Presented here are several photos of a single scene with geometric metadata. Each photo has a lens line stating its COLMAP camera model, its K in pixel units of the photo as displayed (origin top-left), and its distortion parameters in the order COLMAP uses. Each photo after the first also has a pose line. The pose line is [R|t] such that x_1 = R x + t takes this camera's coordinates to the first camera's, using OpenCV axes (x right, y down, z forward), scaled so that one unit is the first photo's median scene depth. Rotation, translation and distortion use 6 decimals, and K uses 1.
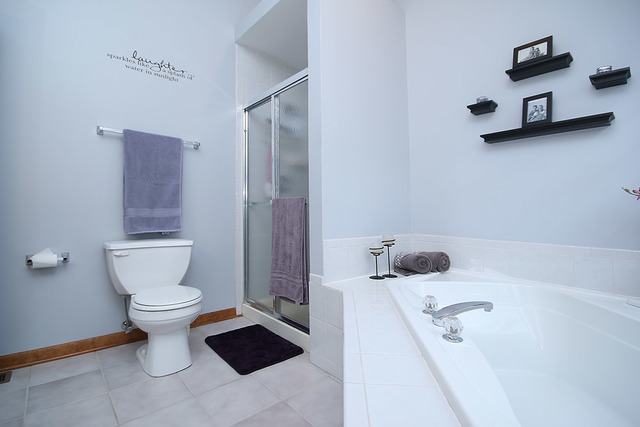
lens RADIAL K [[295.3, 0, 320.1], [0, 295.3, 212.2], [0, 0, 1]] dist [0.002548, -0.000224]
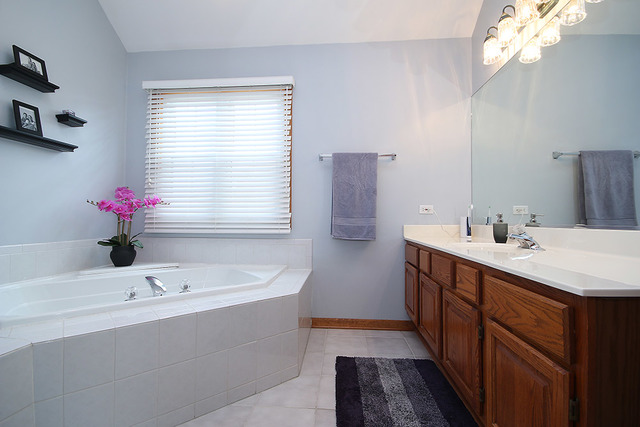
lens RADIAL K [[295.3, 0, 319.6], [0, 295.3, 213.7], [0, 0, 1]] dist [0.002548, -0.000224]
pose [[-0.690115, -0.004728, 0.723684, -0.771552], [-0.006642, 0.999978, 0.000199, -0.013350], [-0.723669, -0.004669, -0.690131, 0.999880]]
